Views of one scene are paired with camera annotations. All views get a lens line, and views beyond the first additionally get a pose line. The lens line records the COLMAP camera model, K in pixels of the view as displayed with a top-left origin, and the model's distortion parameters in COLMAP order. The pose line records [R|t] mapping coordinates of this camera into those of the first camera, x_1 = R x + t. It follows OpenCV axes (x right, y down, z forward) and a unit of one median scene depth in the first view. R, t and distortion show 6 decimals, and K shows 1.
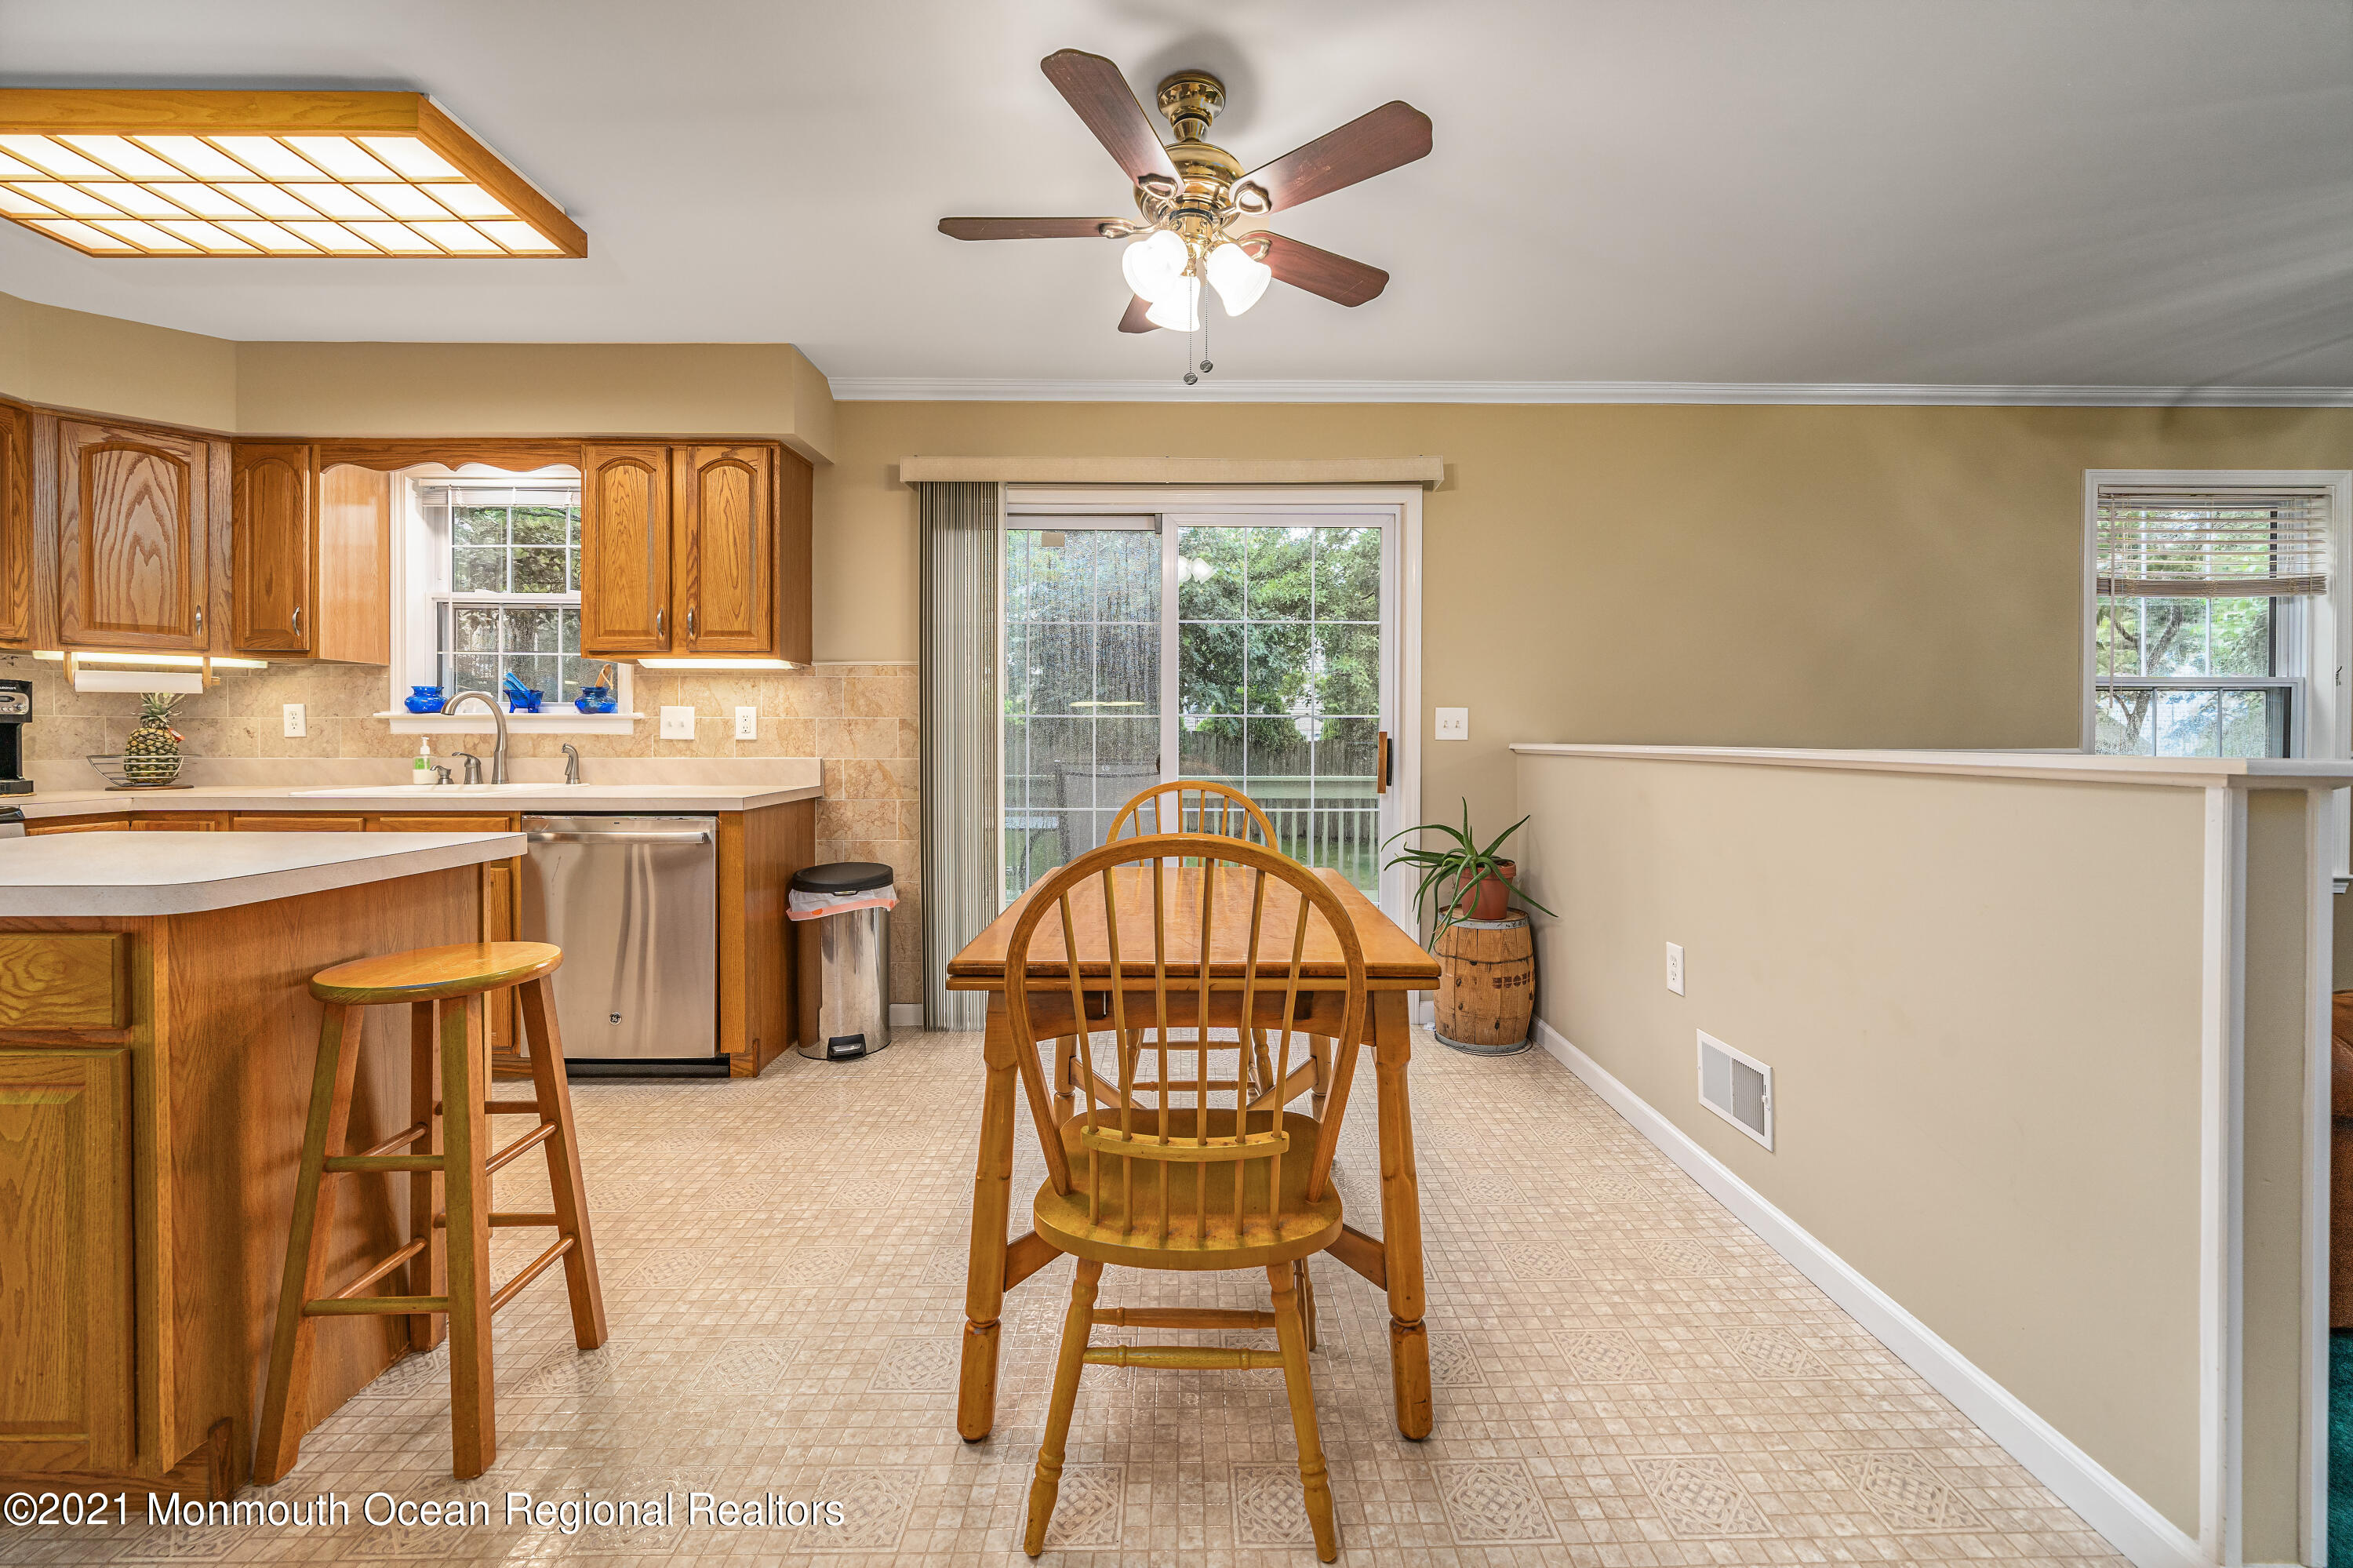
lens RADIAL K [[941.1, 0, 1159.4], [0, 941.1, 748.5], [0, 0, 1]] dist [0.000522, -0.000734]
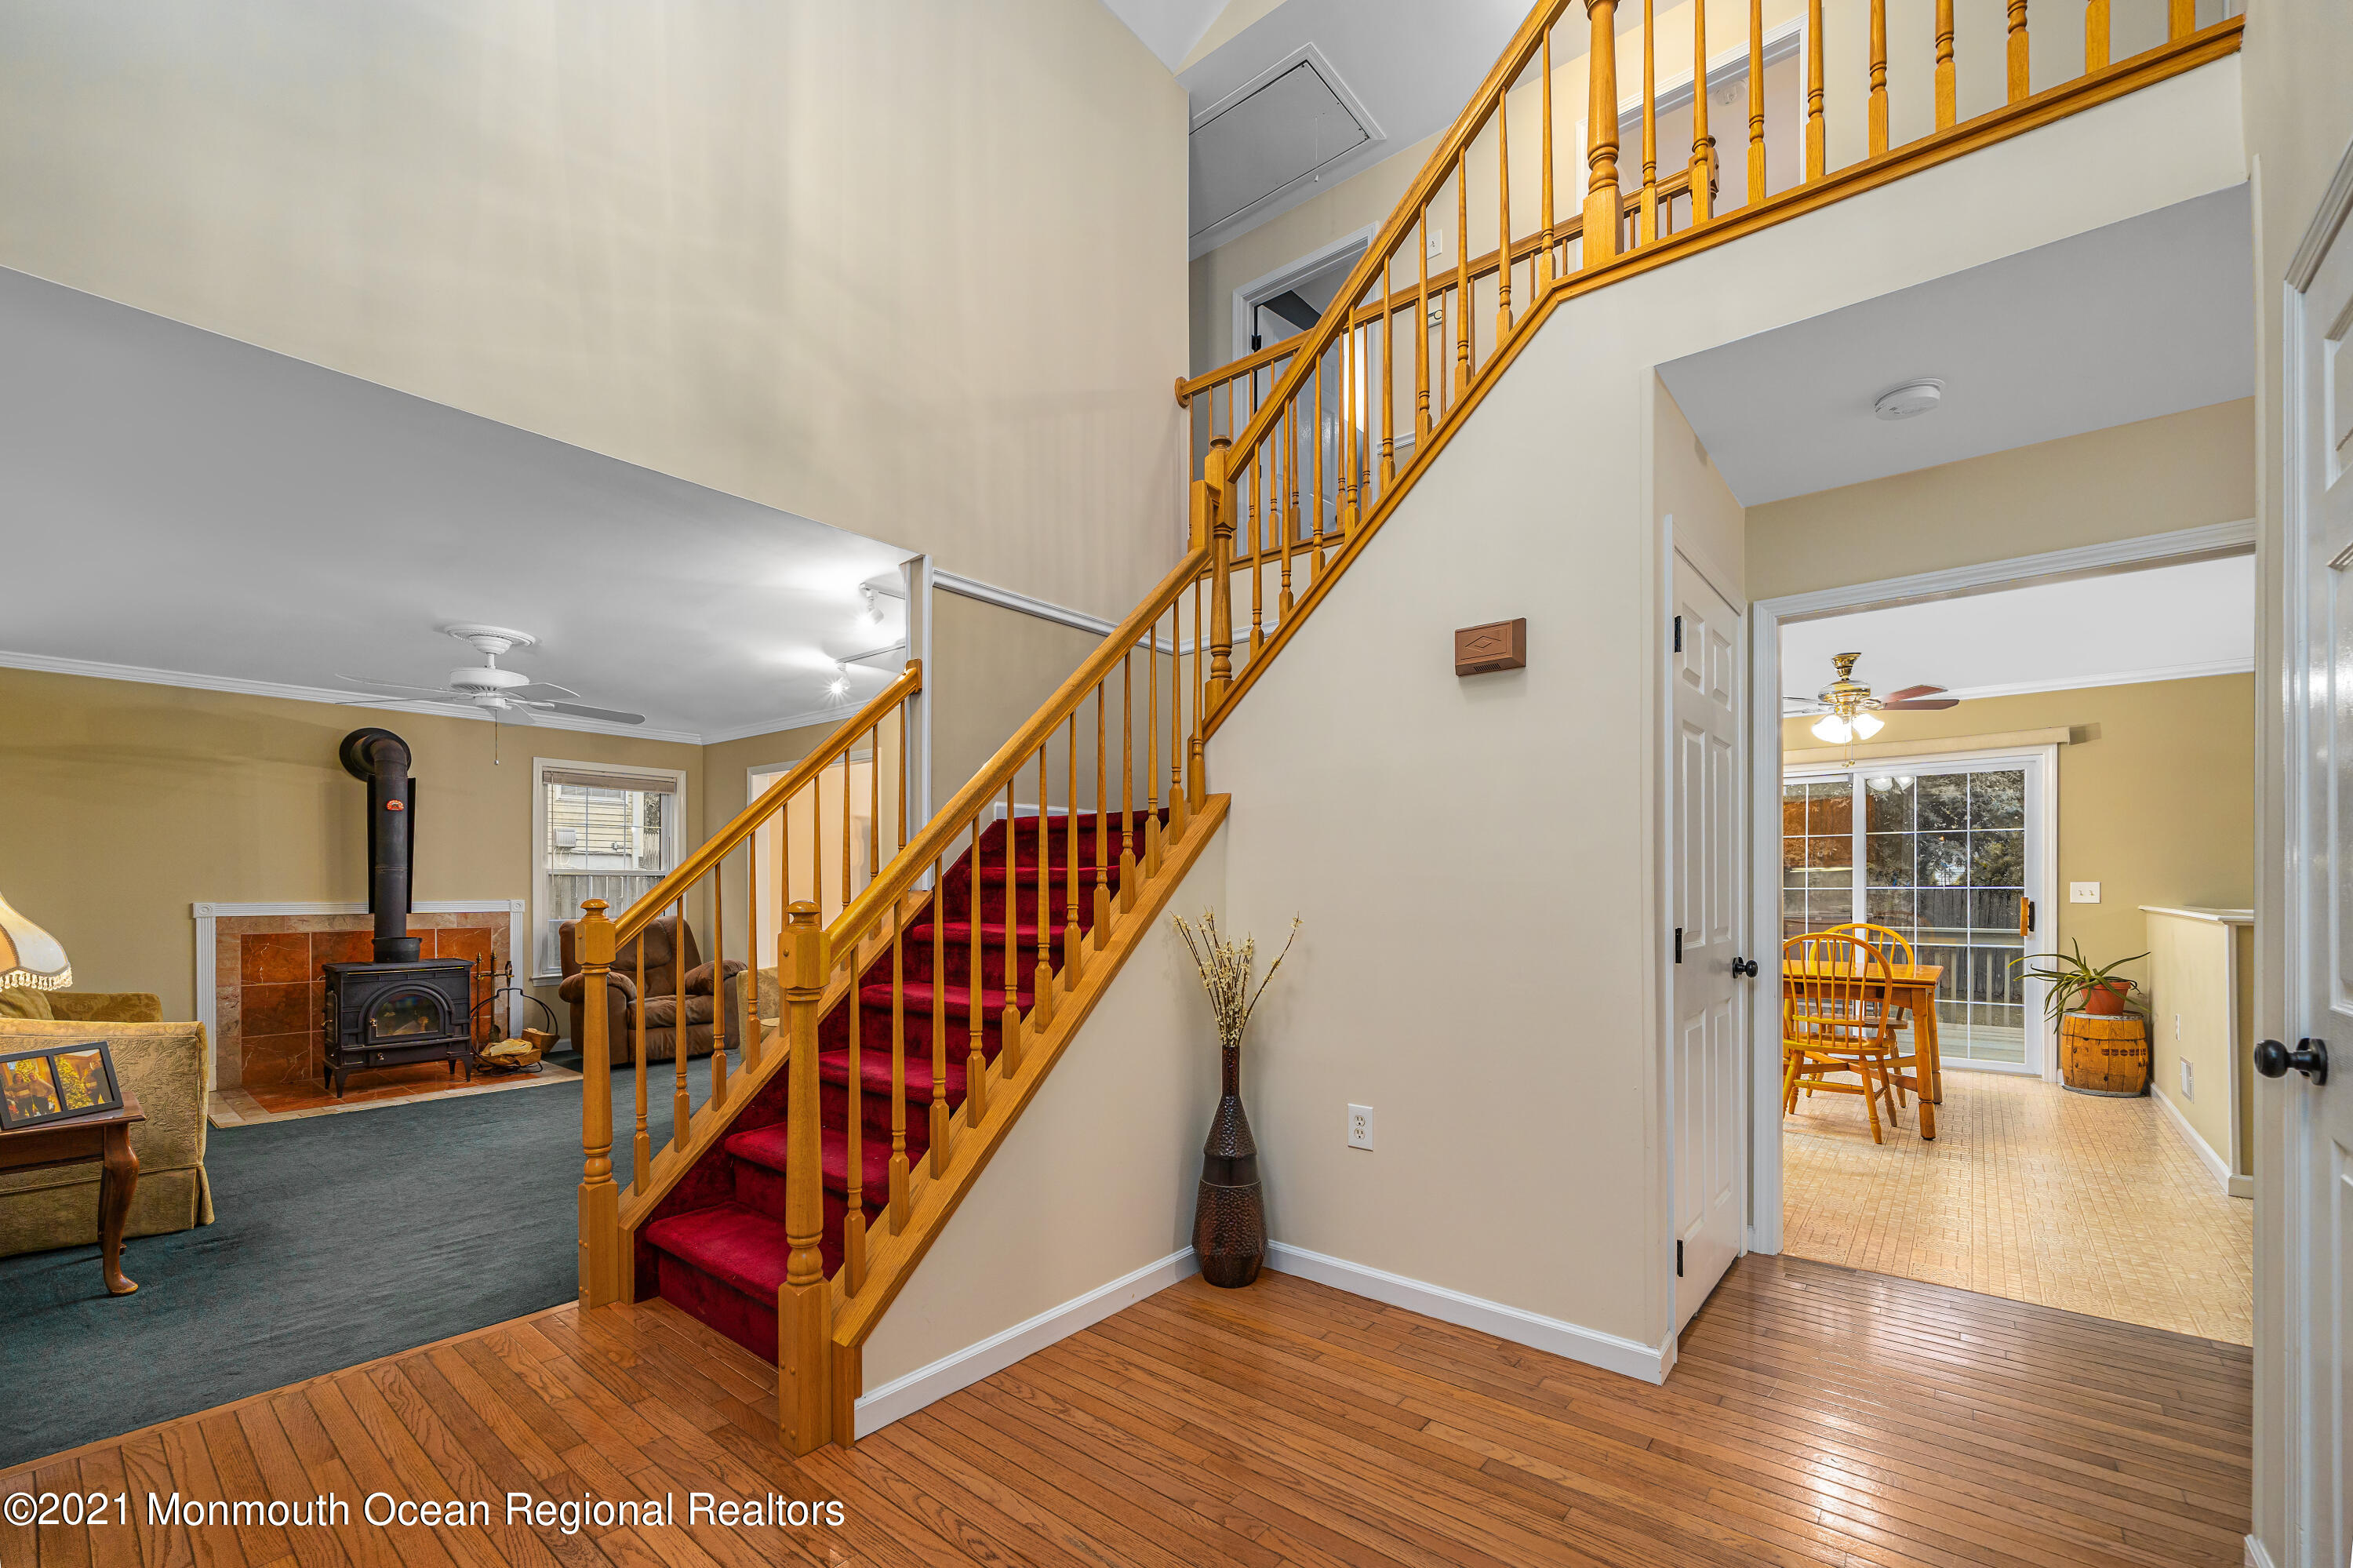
lens RADIAL K [[941.1, 0, 1200.7], [0, 941.1, 894.6], [0, 0, 1]] dist [0.000522, -0.000734]
pose [[0.769817, -0.003513, -0.638254, 0.183739], [-0.001965, 0.999967, -0.007873, -0.002629], [0.638261, 0.007315, 0.769785, -1.131354]]
